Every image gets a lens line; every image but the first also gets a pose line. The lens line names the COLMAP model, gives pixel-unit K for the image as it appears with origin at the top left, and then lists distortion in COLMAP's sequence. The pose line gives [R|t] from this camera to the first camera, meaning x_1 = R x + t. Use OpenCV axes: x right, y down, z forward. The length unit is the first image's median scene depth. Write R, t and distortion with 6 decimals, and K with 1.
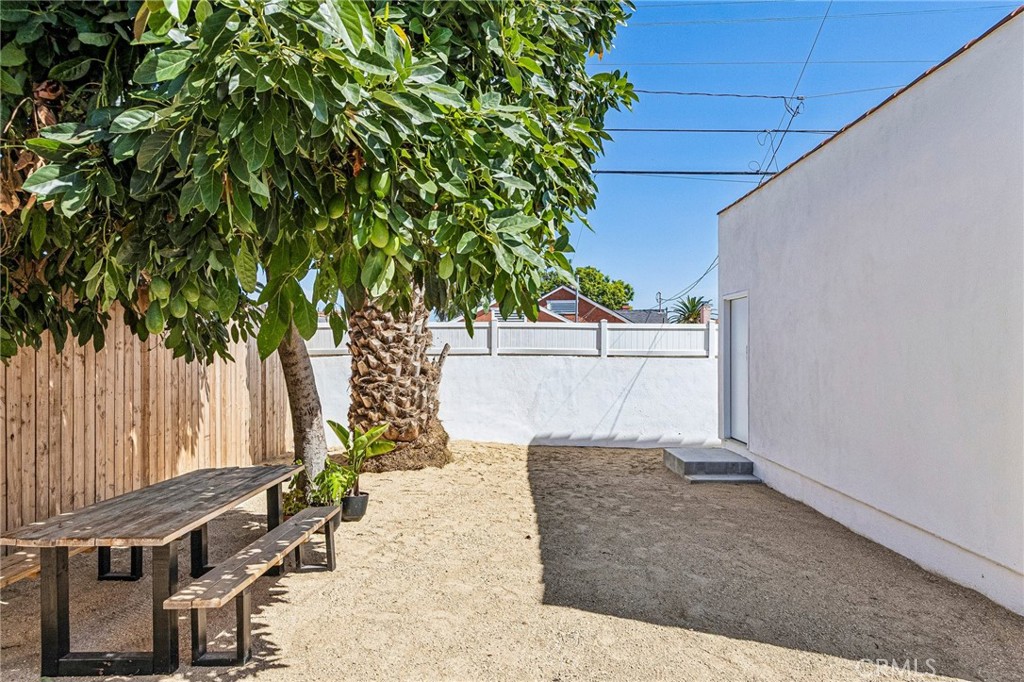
lens RADIAL K [[625.2, 0, 515.9], [0, 625.2, 343.5], [0, 0, 1]] dist [0.002454, 0.000200]
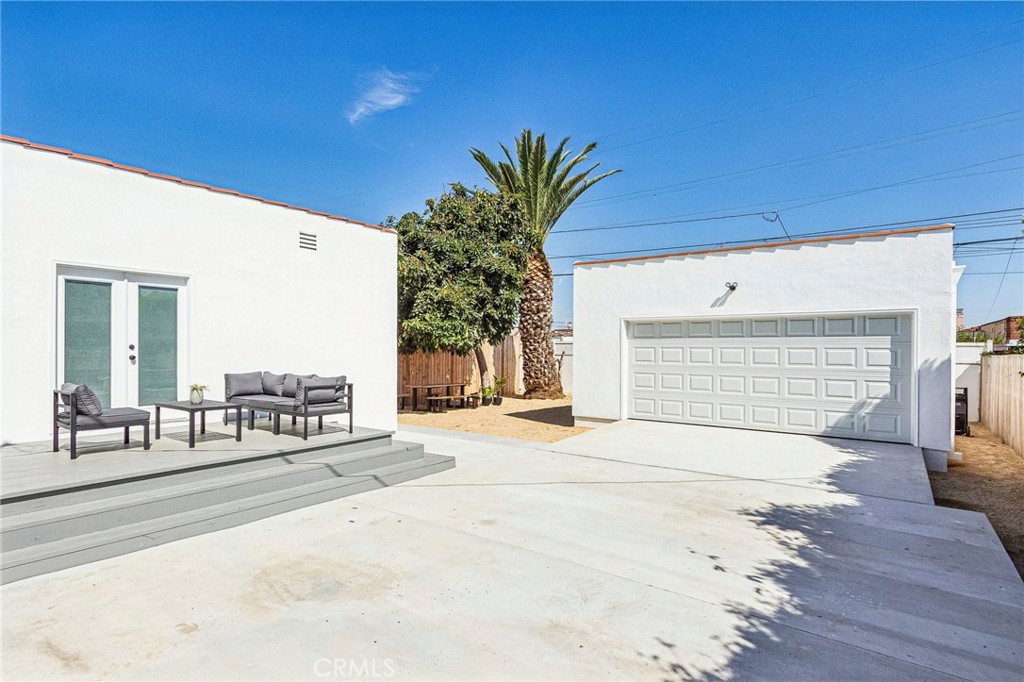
lens RADIAL K [[539.9, 0, 507.2], [0, 539.9, 347.0], [0, 0, 1]] dist [0.001093, 0.000121]
pose [[0.813131, 0.001540, -0.582079, 0.932133], [-0.001840, 0.999998, 0.000074, -0.015251], [0.582078, 0.001011, 0.813132, -0.833773]]
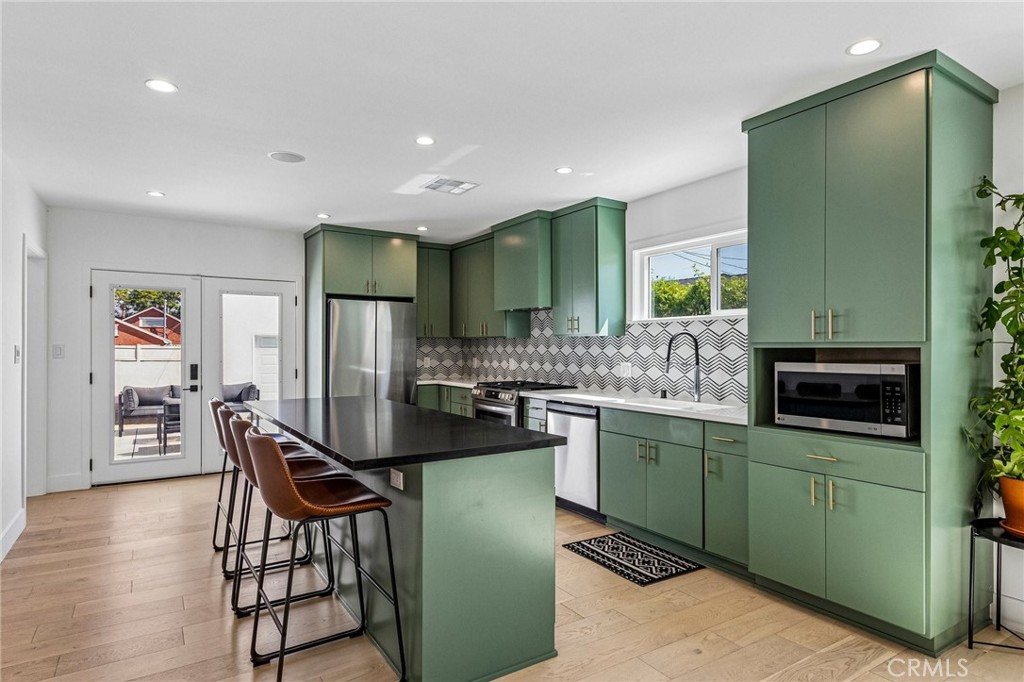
lens RADIAL K [[539.9, 0, 511.2], [0, 539.9, 343.0], [0, 0, 1]] dist [0.001093, 0.000121]
pose [[0.820245, 0.002821, 0.572005, 0.147288], [-0.002800, 0.999996, -0.000916, -0.049664], [-0.572005, -0.000851, 0.820250, -1.469040]]
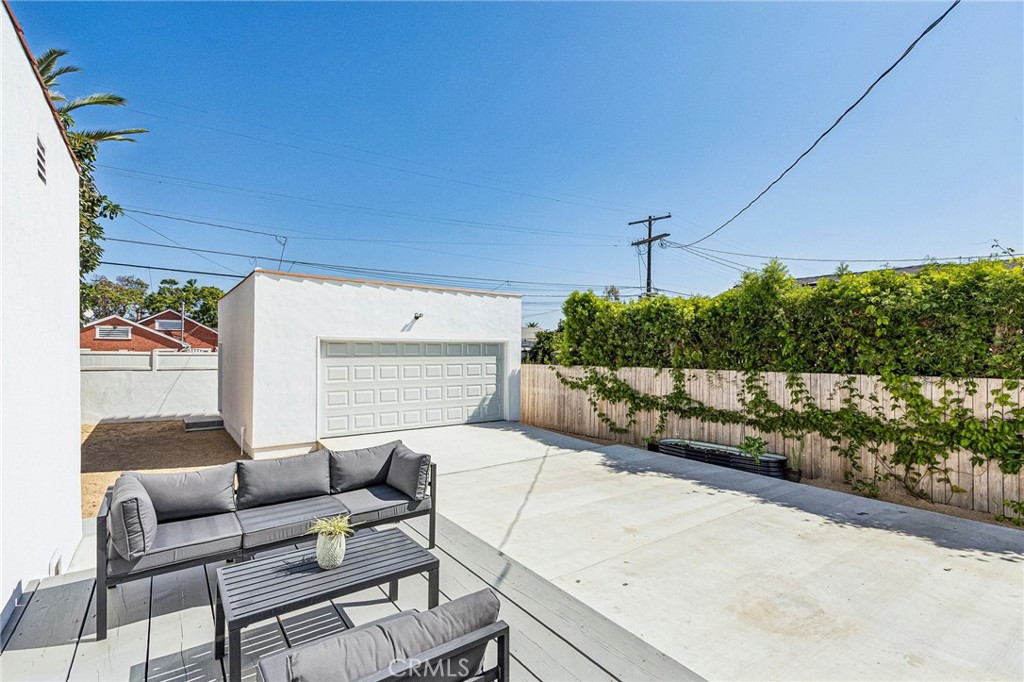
lens RADIAL K [[467.0, 0, 507.3], [0, 467.0, 343.3], [0, 0, 1]] dist [0.003629, -0.000022]
pose [[0.794289, 0.011512, 0.607431, 0.146682], [-0.007835, 0.999931, -0.008705, -0.060294], [-0.607490, 0.002155, 0.794325, -0.765392]]
